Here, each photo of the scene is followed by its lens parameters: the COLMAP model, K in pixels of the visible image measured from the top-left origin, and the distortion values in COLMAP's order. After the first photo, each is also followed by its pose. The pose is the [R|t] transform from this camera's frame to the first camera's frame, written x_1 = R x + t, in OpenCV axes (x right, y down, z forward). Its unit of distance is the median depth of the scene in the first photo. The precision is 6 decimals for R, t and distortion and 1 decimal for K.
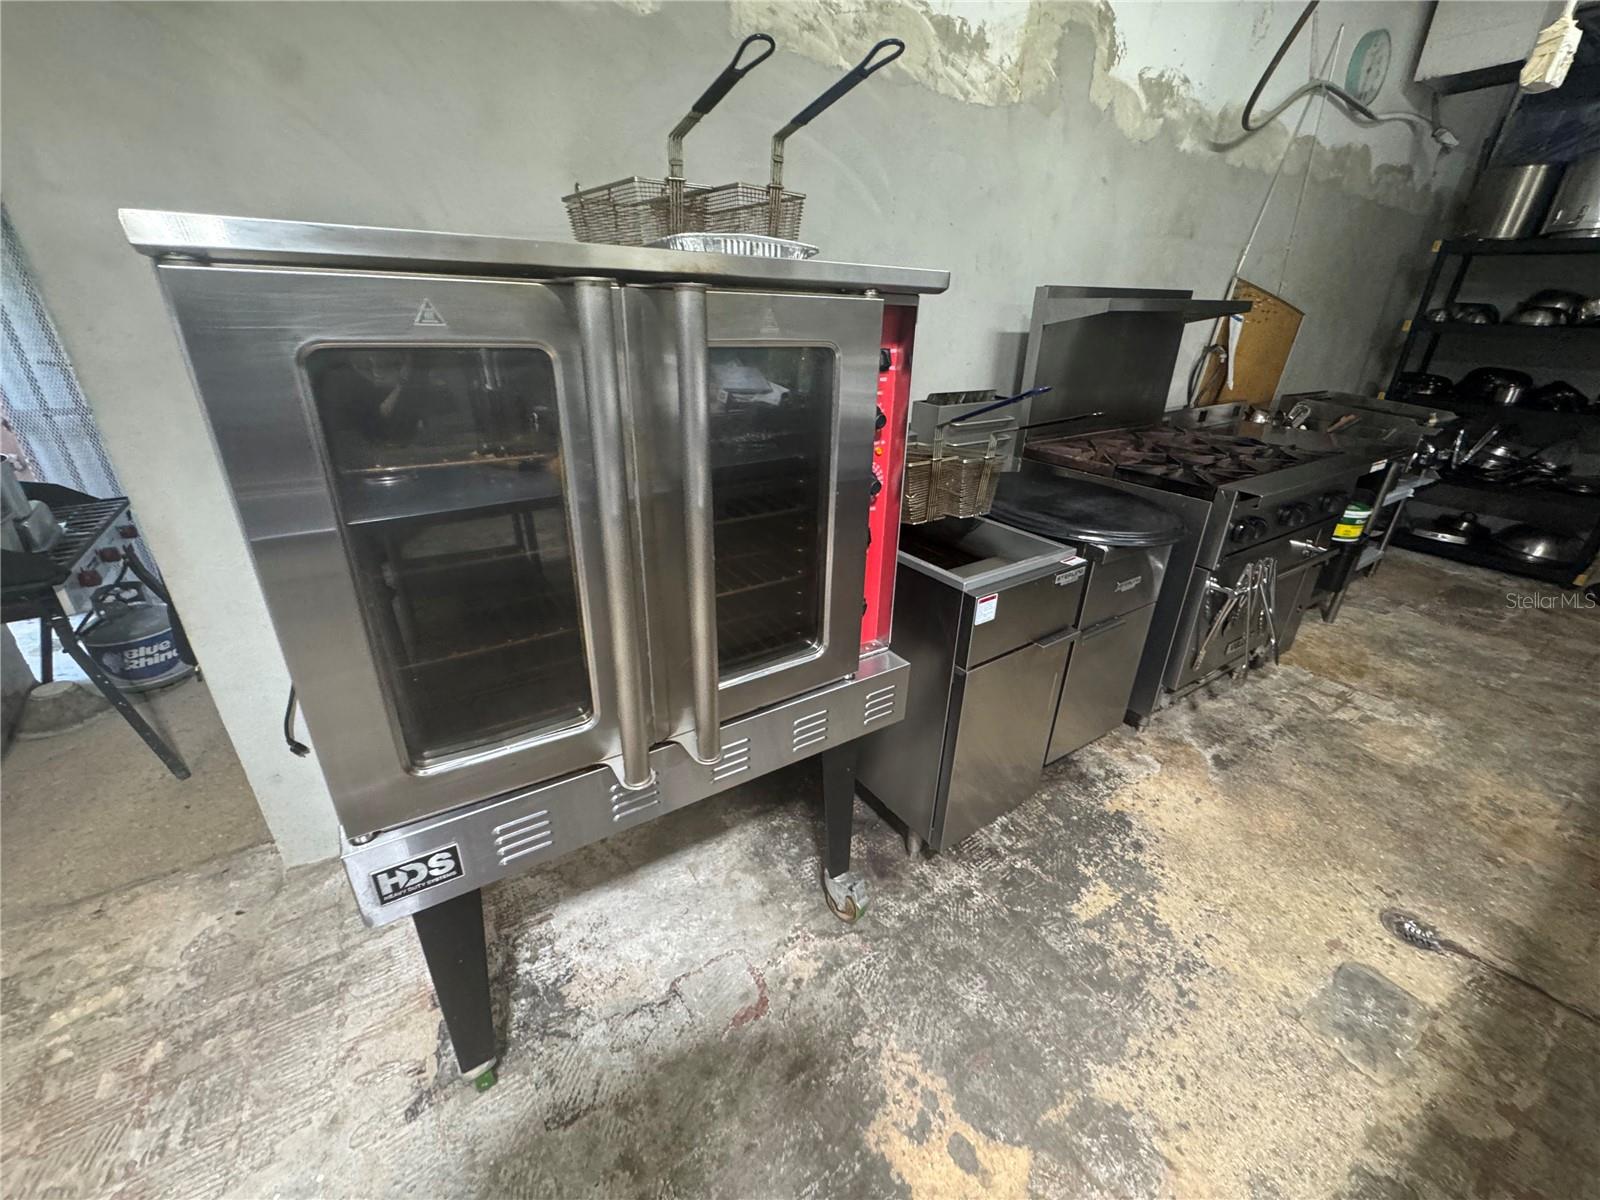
lens RADIAL K [[646.8, 0, 797.9], [0, 646.8, 597.9], [0, 0, 1]] dist [0.001334, -0.000080]
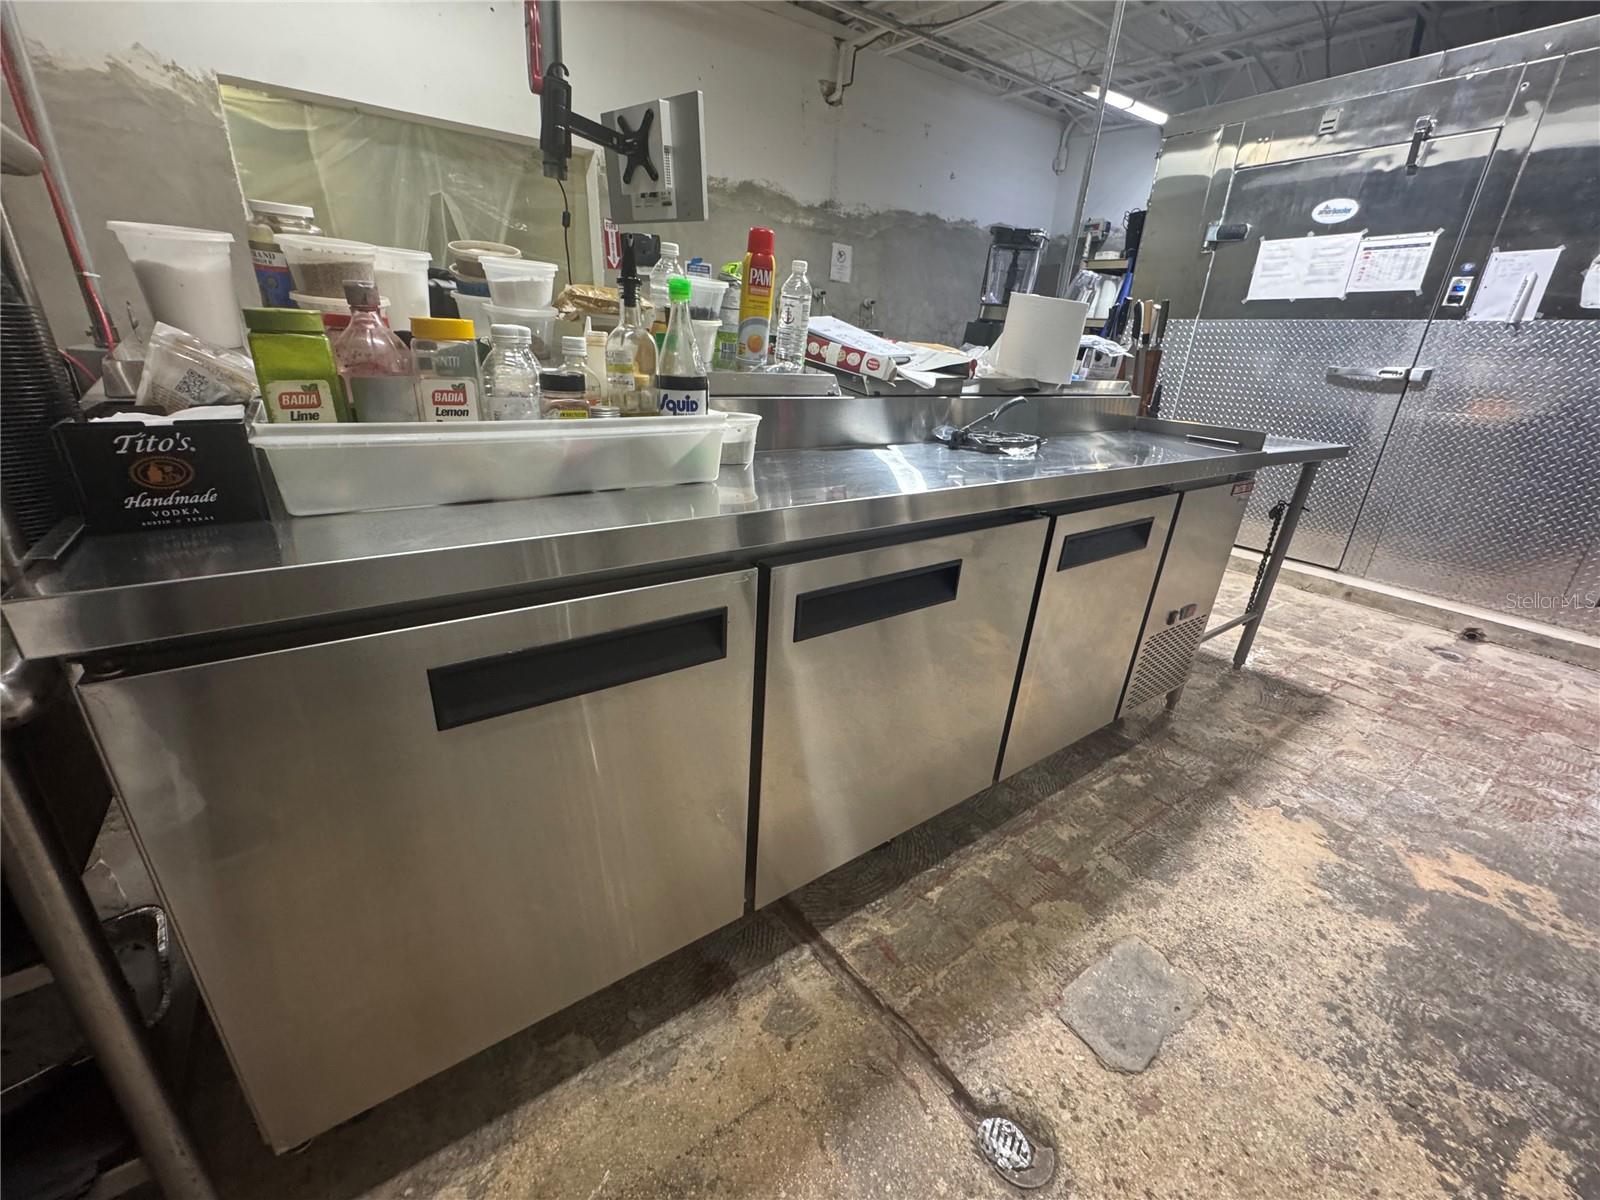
lens RADIAL K [[646.8, 0, 794.3], [0, 646.8, 600.5], [0, 0, 1]] dist [0.001334, -0.000080]
pose [[-0.997271, -0.046592, -0.057265, 1.405010], [-0.073561, 0.692619, 0.717542, -0.302189], [0.006231, 0.719797, -0.694157, 1.219248]]
